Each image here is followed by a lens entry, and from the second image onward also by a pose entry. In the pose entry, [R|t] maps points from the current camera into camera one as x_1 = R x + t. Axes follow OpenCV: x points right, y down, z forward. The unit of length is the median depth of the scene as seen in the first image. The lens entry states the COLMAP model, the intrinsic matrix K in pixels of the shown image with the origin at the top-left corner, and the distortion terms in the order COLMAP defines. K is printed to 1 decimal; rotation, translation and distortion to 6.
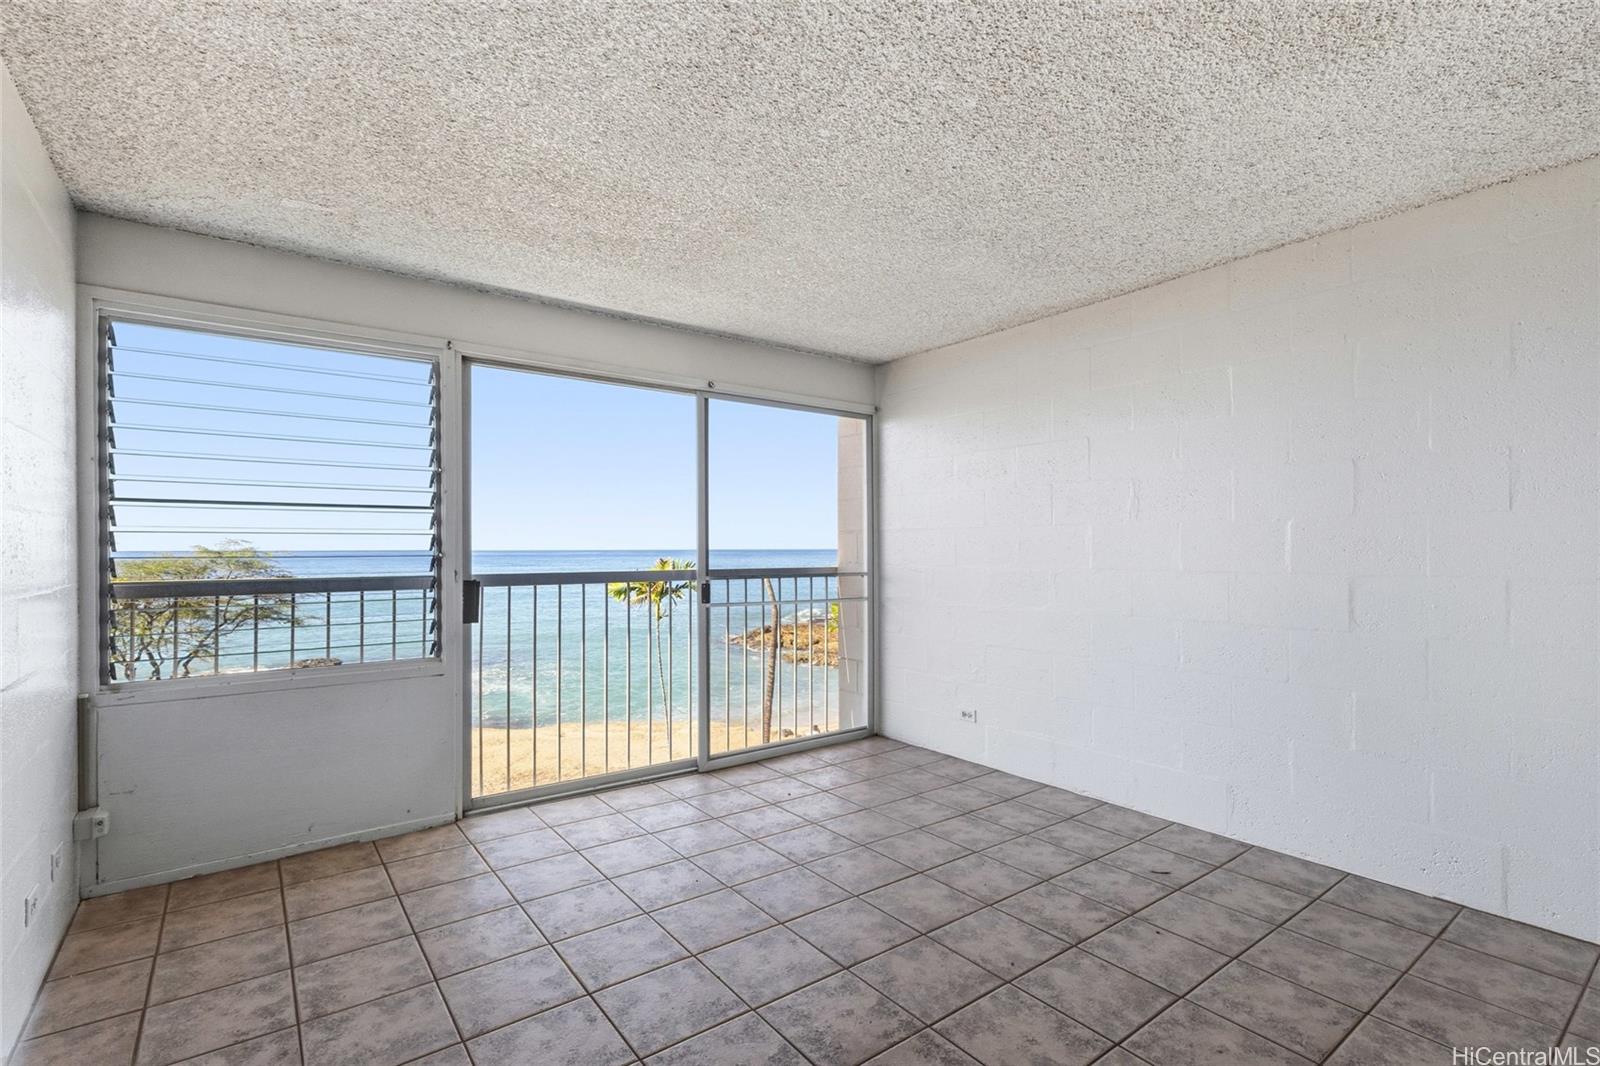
lens RADIAL K [[738.5, 0, 778.8], [0, 738.5, 543.1], [0, 0, 1]] dist [0.003637, 0.000865]
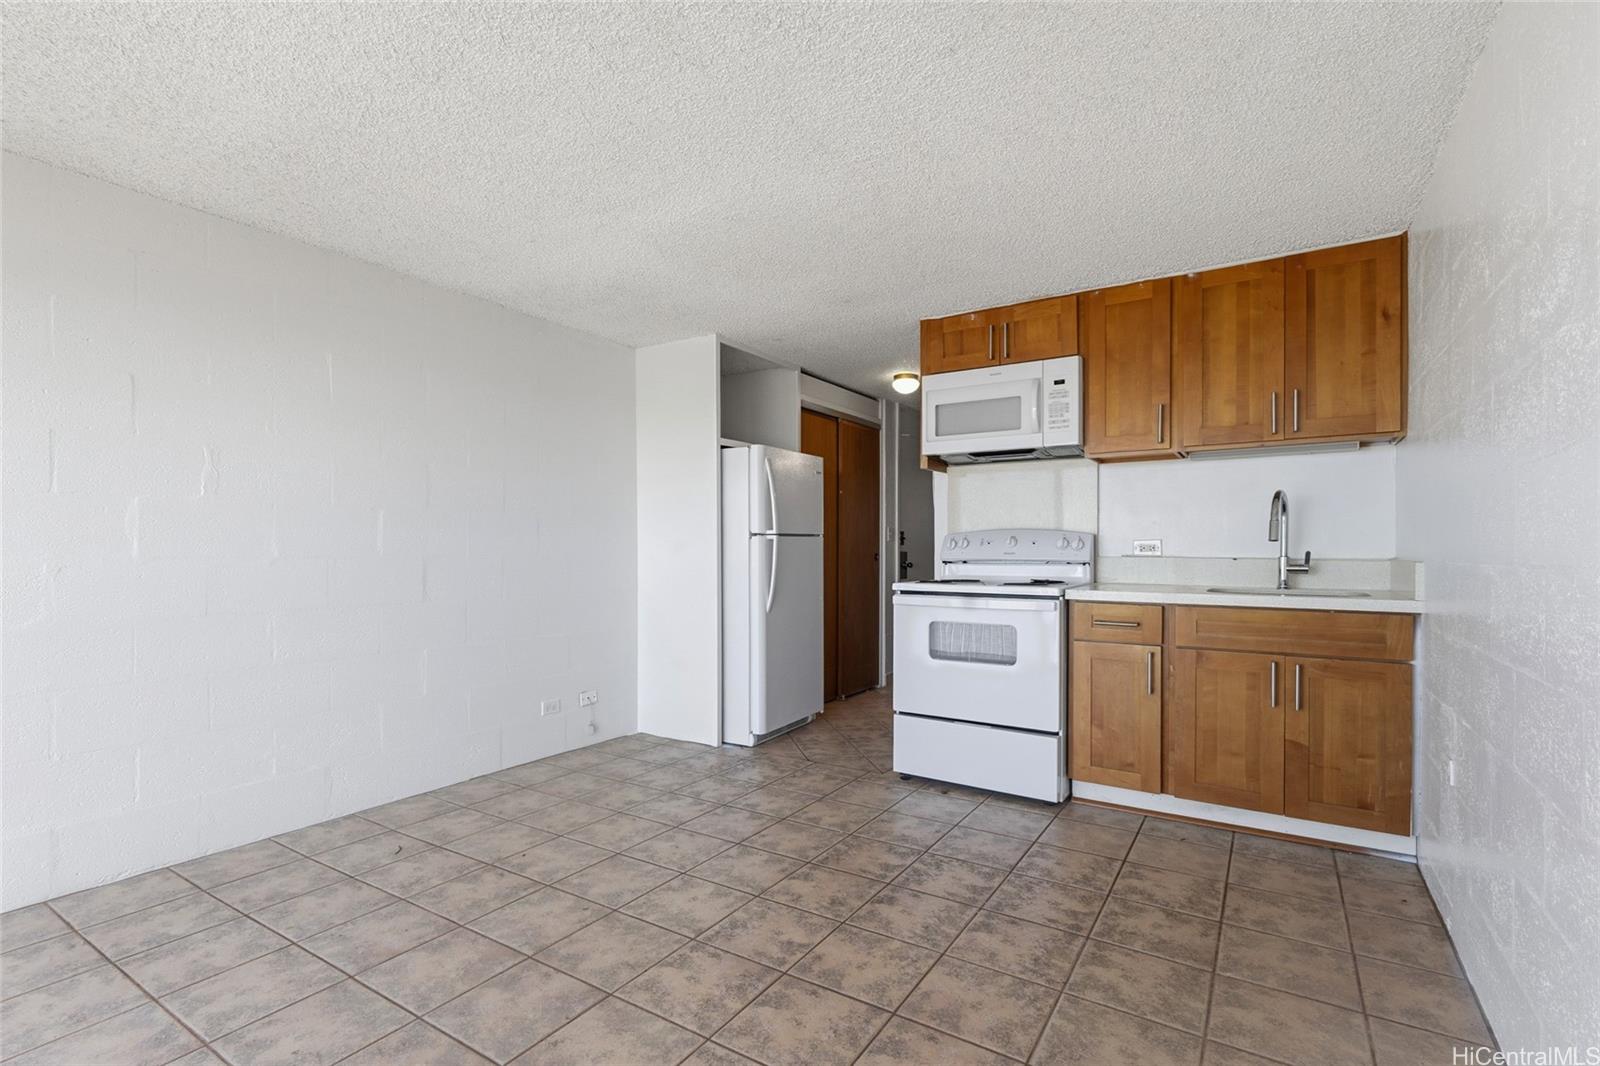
lens RADIAL K [[738.5, 0, 803.0], [0, 738.5, 549.7], [0, 0, 1]] dist [0.003637, 0.000865]
pose [[-0.368873, 0.003997, 0.929471, -0.563628], [-0.007094, 0.999950, -0.007115, 0.032016], [-0.929453, -0.009218, -0.368826, 0.767134]]
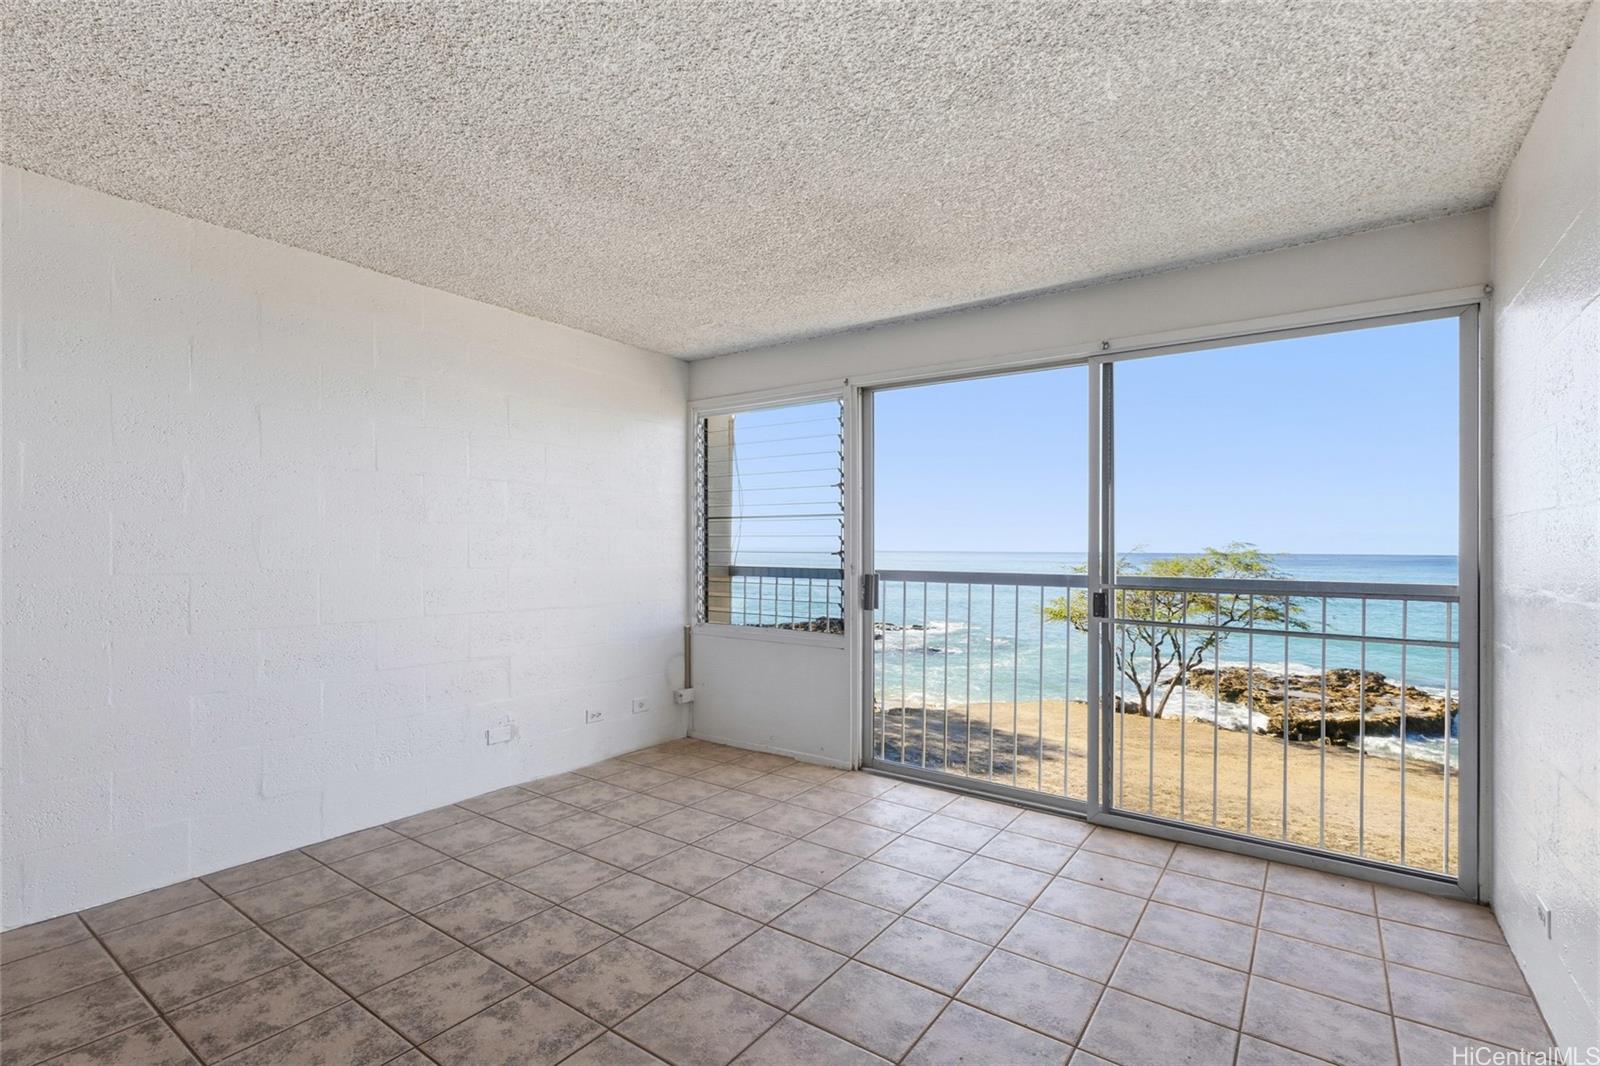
lens RADIAL K [[738.5, 0, 797.5], [0, 738.5, 549.5], [0, 0, 1]] dist [0.003637, 0.000865]
pose [[0.318381, 0.006487, -0.947941, 0.733456], [-0.002062, 0.999979, 0.006151, 0.003549], [0.947961, -0.000004, 0.318388, 0.556773]]
